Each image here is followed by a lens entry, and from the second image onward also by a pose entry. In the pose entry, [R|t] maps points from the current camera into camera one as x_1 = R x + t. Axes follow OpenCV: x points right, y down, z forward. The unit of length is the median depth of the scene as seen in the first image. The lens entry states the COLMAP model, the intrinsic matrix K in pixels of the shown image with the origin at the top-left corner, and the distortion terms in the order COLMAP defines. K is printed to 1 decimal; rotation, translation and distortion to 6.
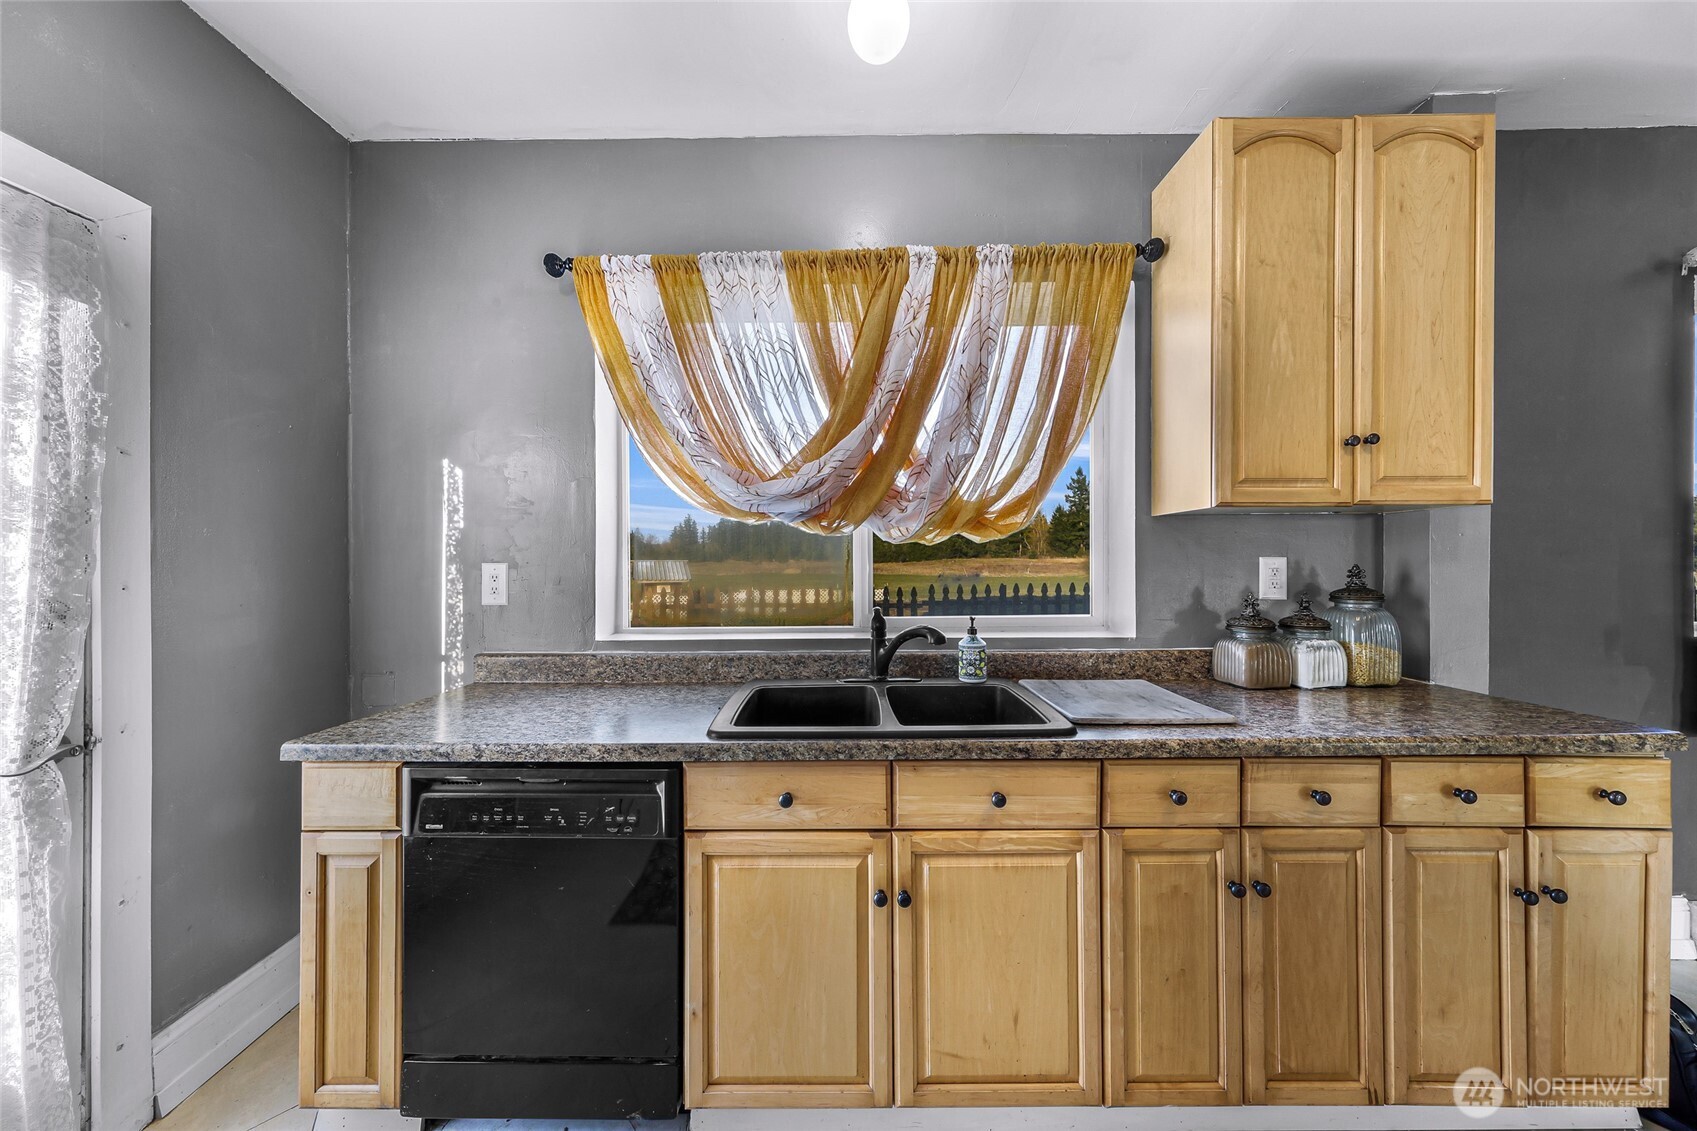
lens RADIAL K [[542.0, 0, 878.1], [0, 542.0, 566.4], [0, 0, 1]] dist [0.000636, 0.000123]
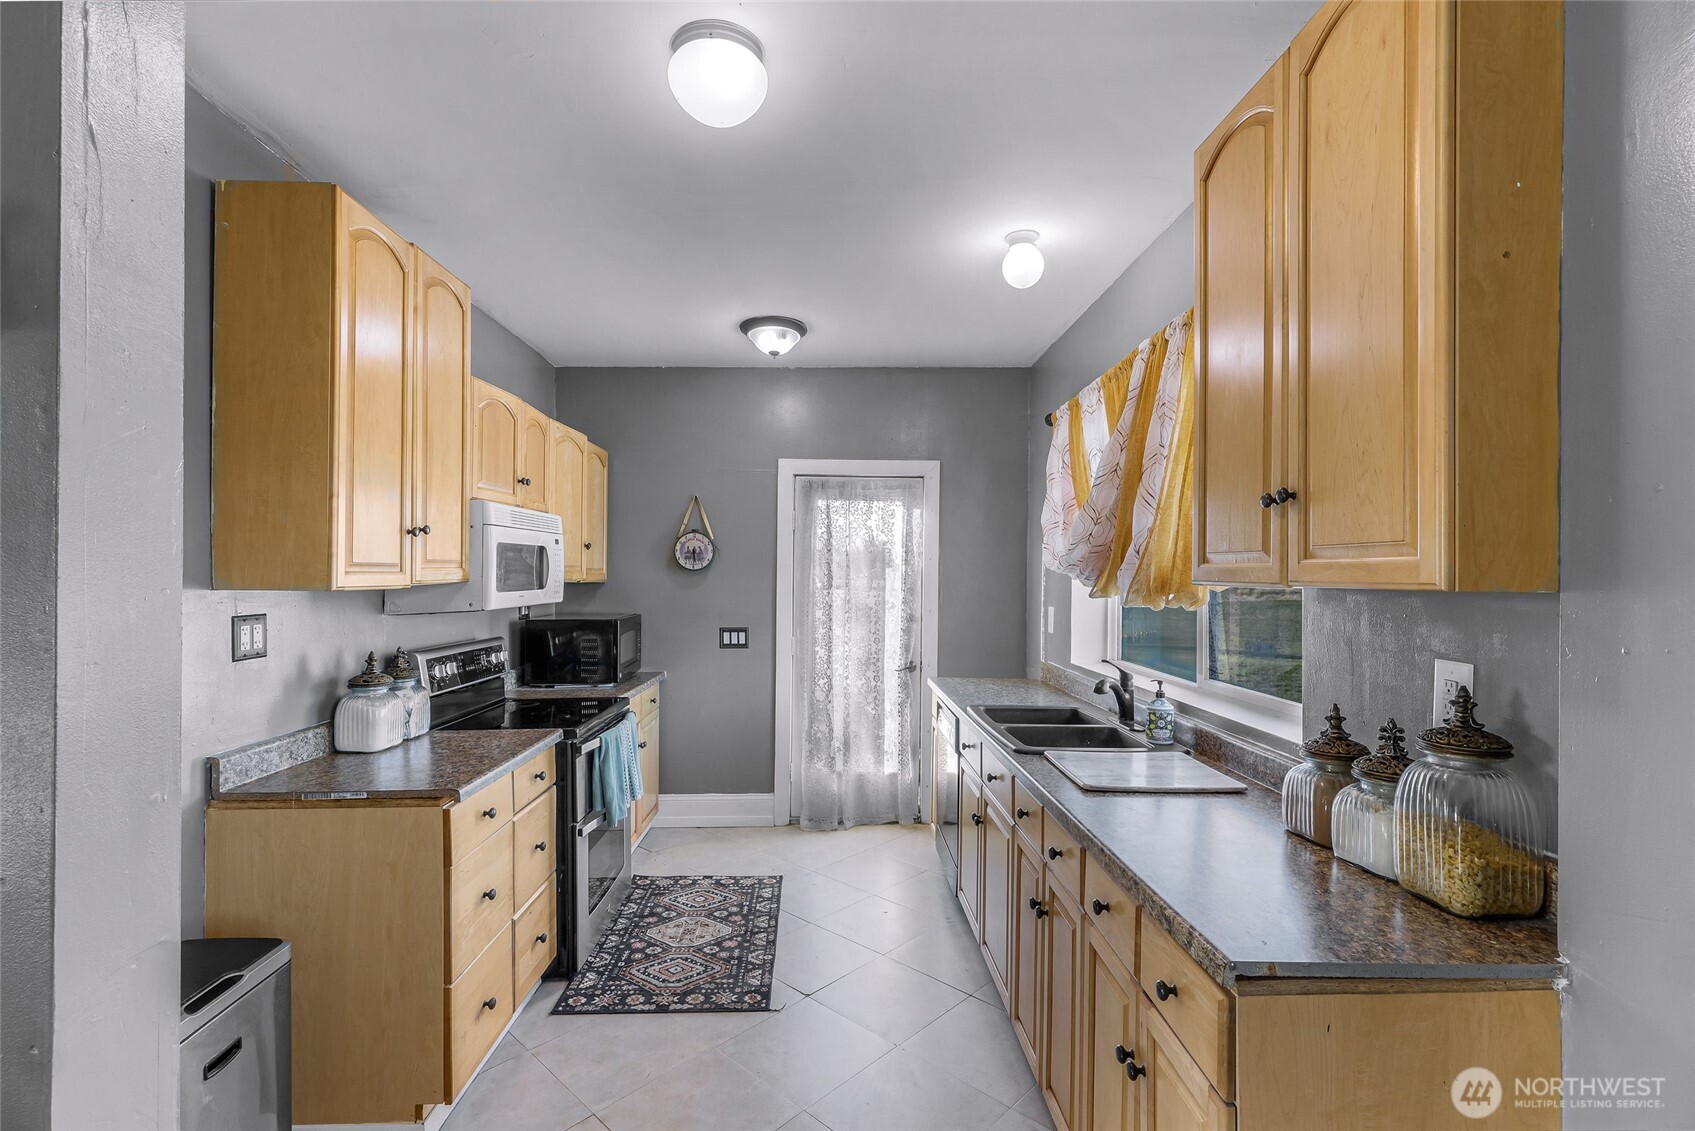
lens RADIAL K [[766.4, 0, 842.9], [0, 766.4, 572.4], [0, 0, 1]] dist [0.000445, -0.000899]
pose [[0.027209, 0.003317, -0.999624, 1.874679], [-0.017762, 0.999838, 0.002834, -0.125483], [0.999472, 0.017678, 0.027264, 0.396593]]
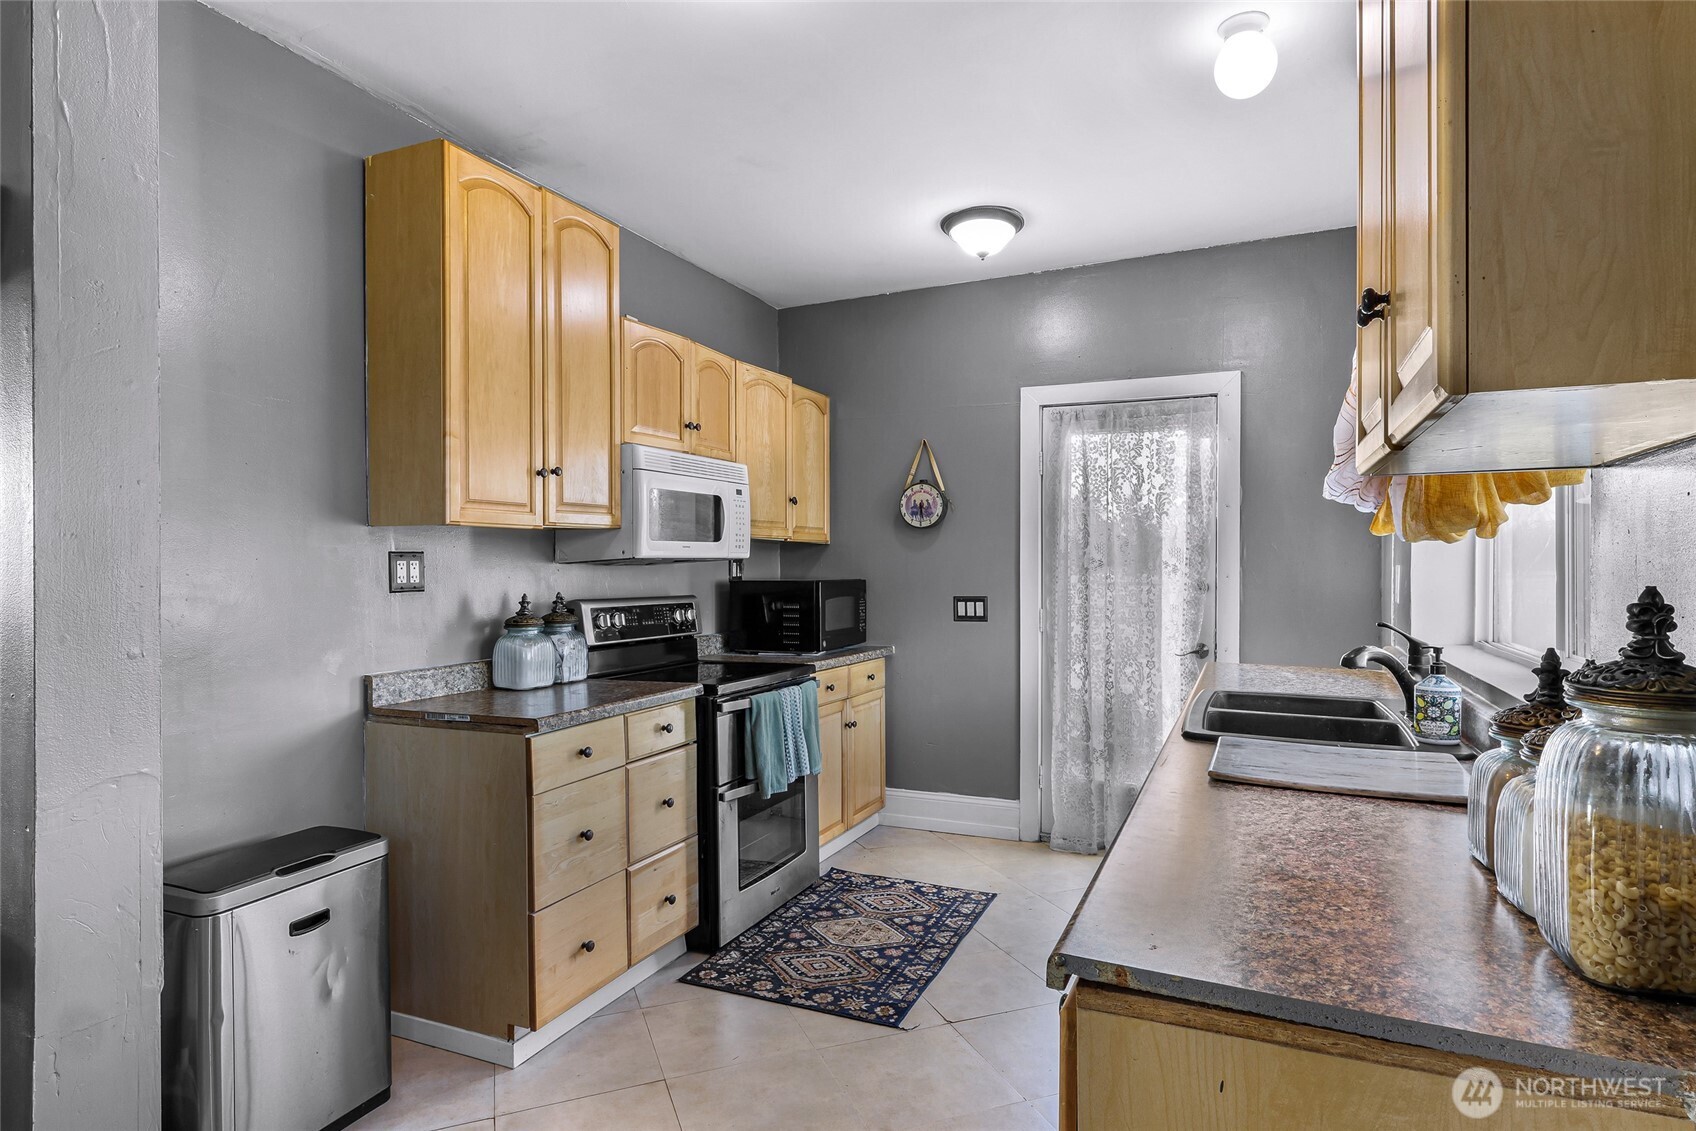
lens RADIAL K [[921.6, 0, 842.4], [0, 921.6, 572.0], [0, 0, 1]] dist [0.001837, -0.002181]
pose [[-0.412299, 0.012469, -0.910963, 1.765856], [-0.006692, 0.999838, 0.016714, -0.019943], [0.911024, 0.012987, -0.412149, 0.911979]]
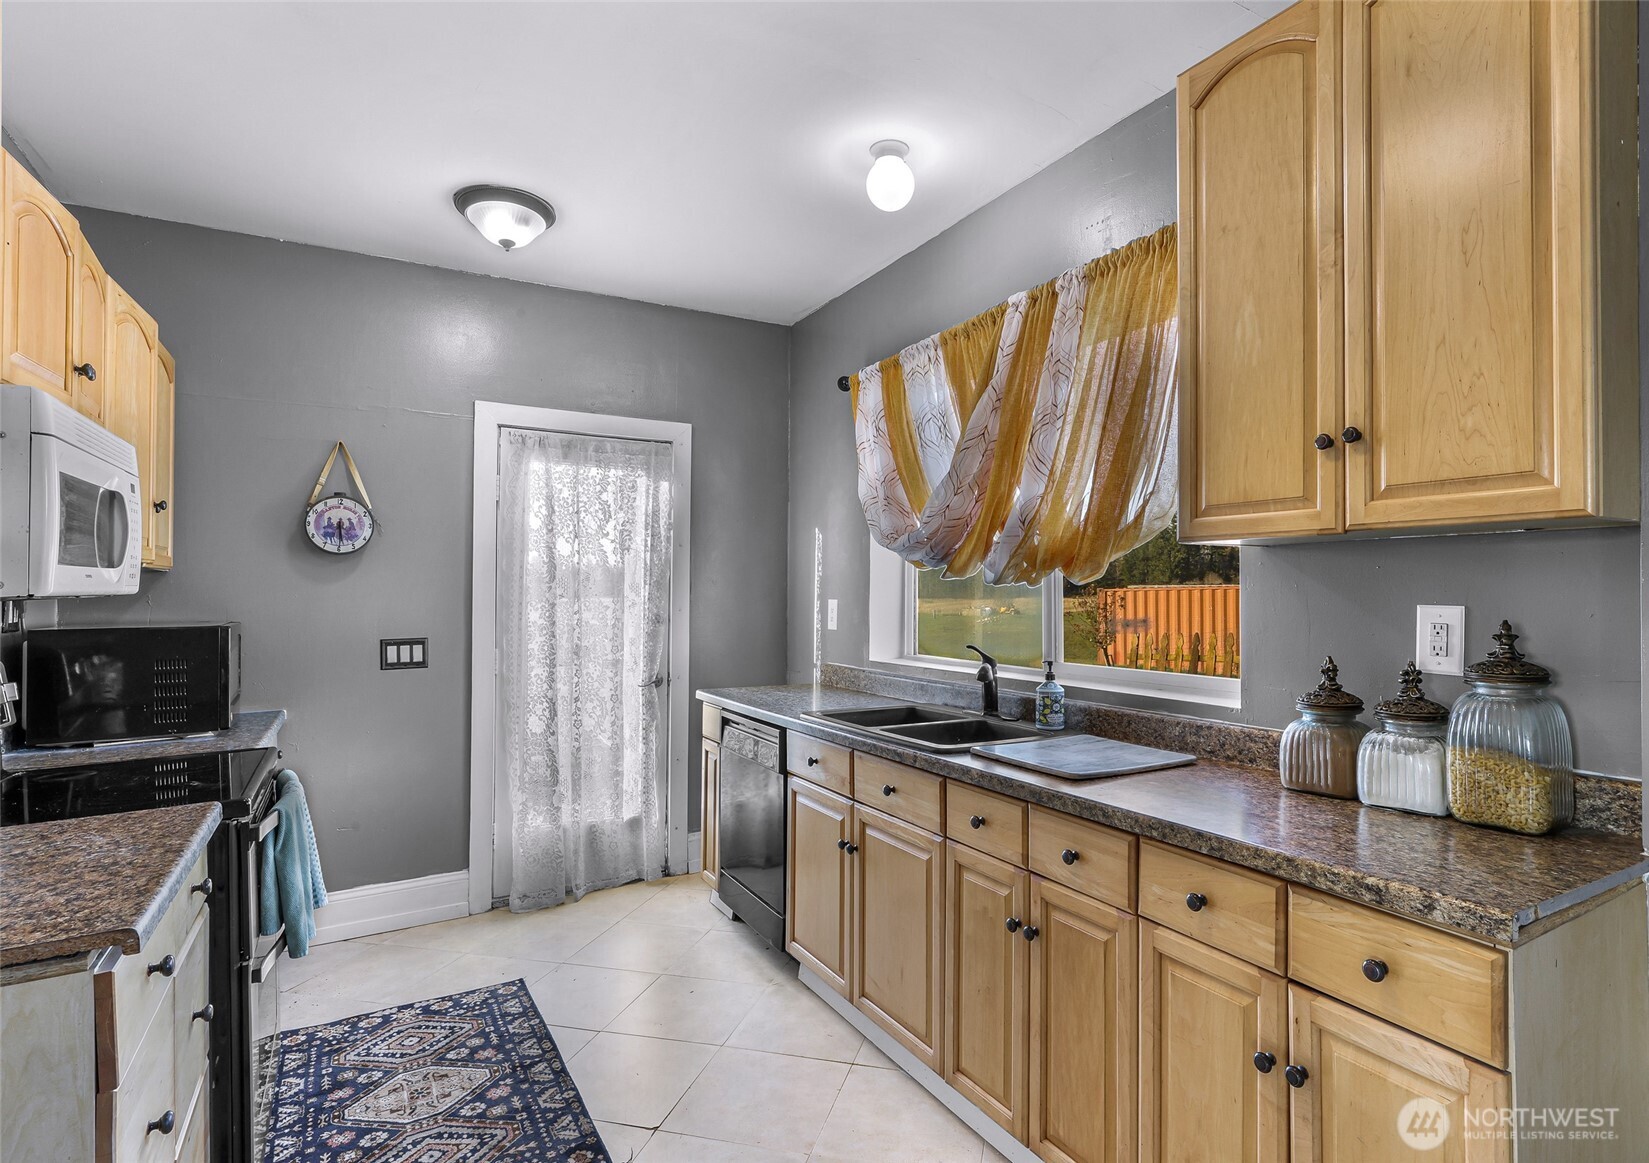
lens RADIAL K [[854.2, 0, 872.8], [0, 854.2, 583.6], [0, 0, 1]] dist [0.003851, 0.000190]
pose [[0.522381, -0.003934, -0.852703, 1.495125], [-0.010353, 0.999886, -0.010955, -0.029270], [0.852650, 0.014551, 0.522280, -0.073991]]
